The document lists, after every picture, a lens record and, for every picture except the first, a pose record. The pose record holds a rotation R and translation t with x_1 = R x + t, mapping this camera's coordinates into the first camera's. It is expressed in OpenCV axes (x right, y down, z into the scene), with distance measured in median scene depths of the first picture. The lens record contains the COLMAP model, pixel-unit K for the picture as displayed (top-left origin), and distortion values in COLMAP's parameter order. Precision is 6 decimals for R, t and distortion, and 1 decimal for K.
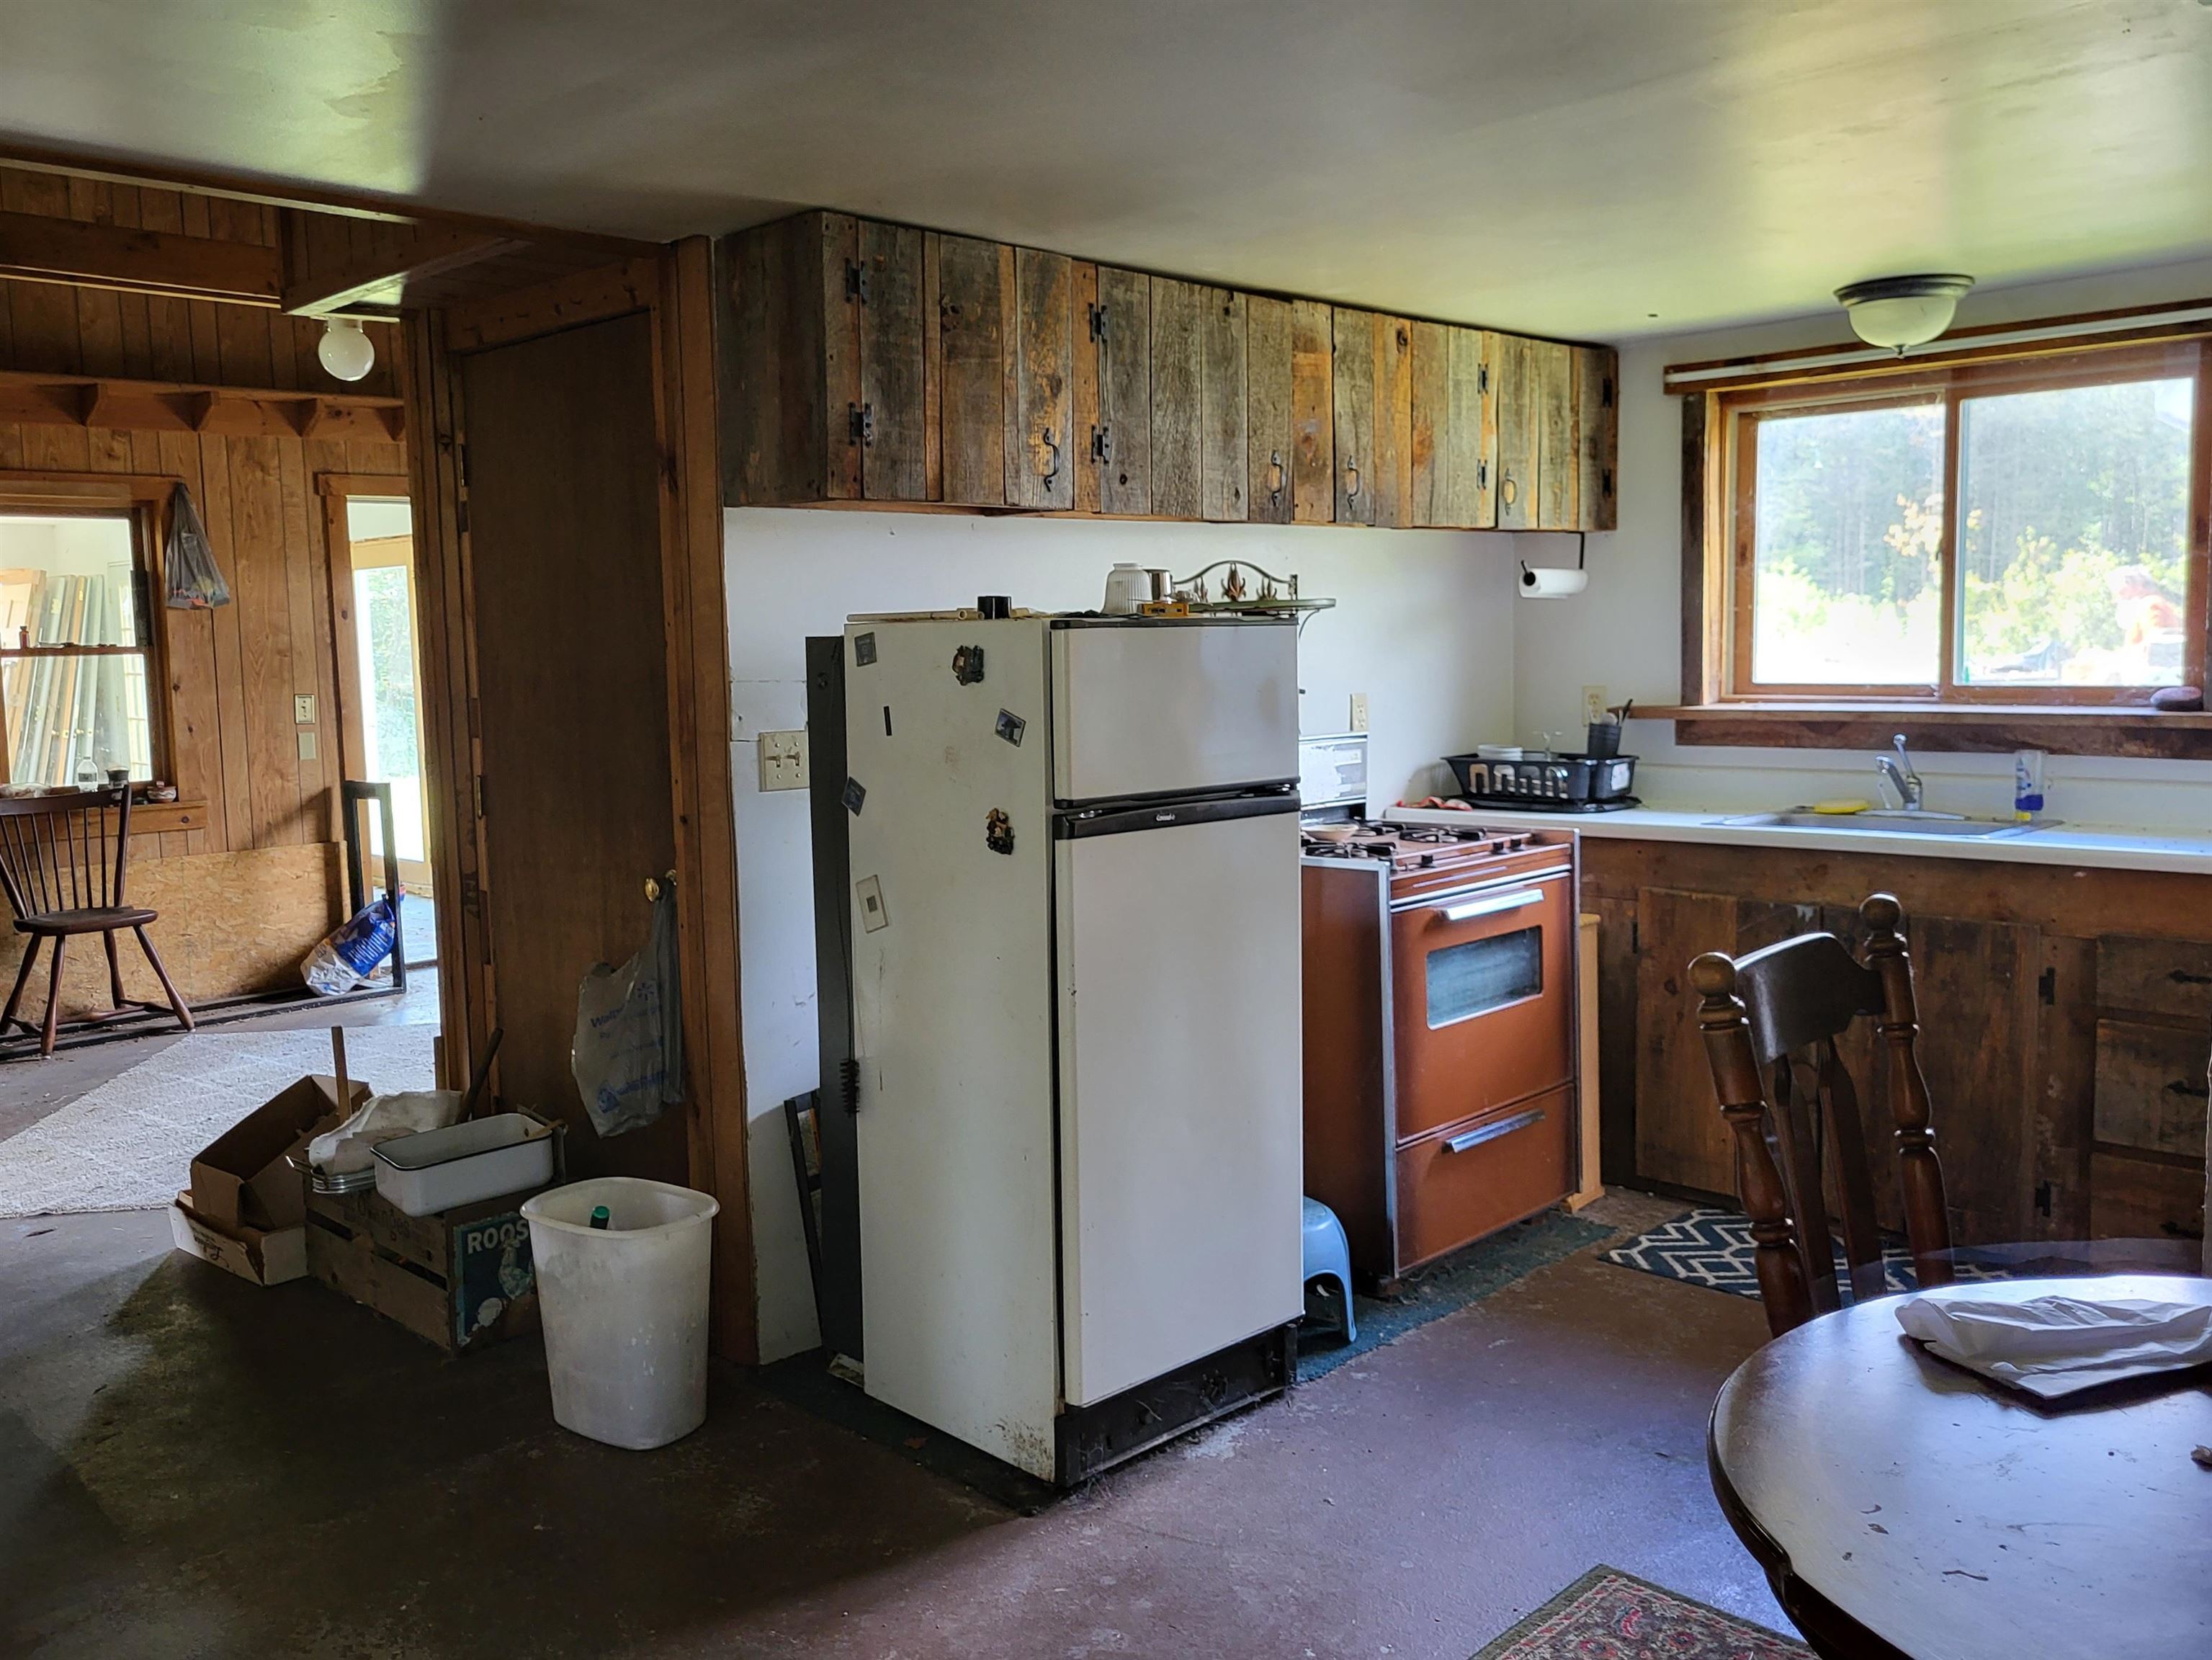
lens RADIAL K [[1858.9, 0, 1106.0], [0, 1858.9, 830.0], [0, 0, 1]] dist [0.009509, -0.013774]
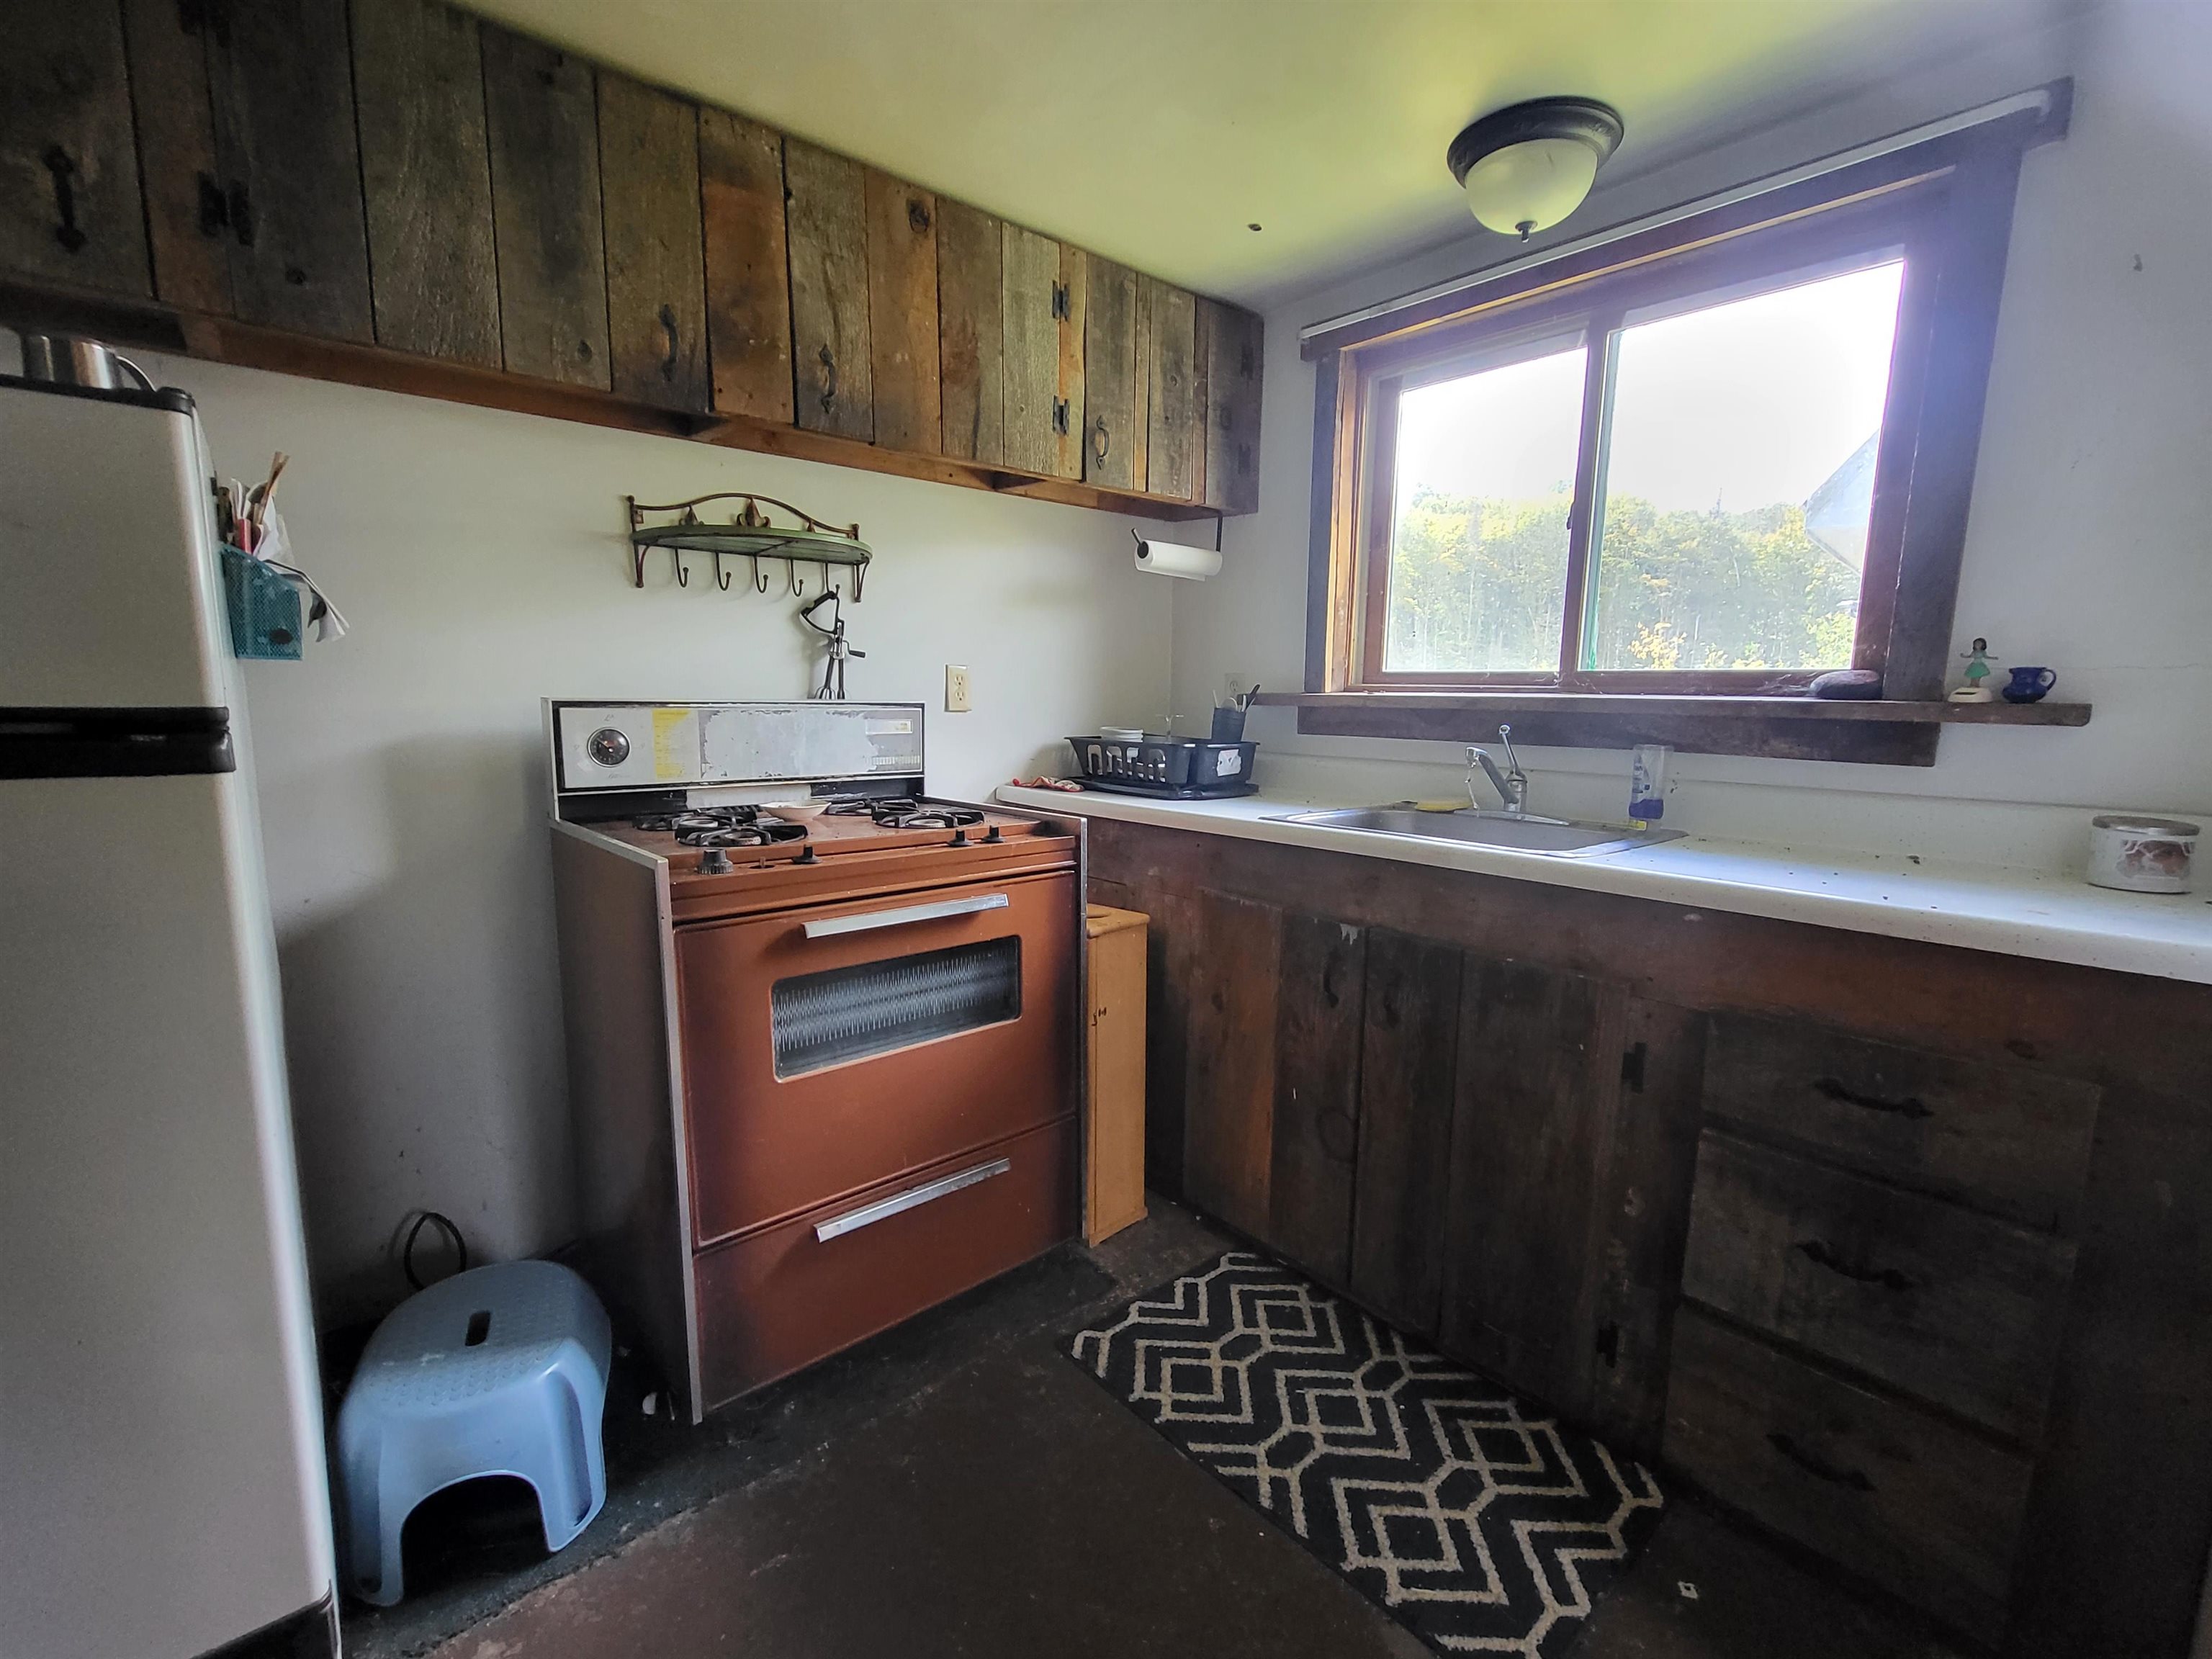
lens RADIAL K [[1057.5, 0, 1111.1], [0, 1057.5, 876.2], [0, 0, 1]] dist [-0.000729, -0.001006]
pose [[0.998216, 0.044503, -0.039815, 0.271631], [-0.041388, 0.996256, 0.075905, -0.010445], [0.043044, -0.074122, 0.996320, 0.505607]]
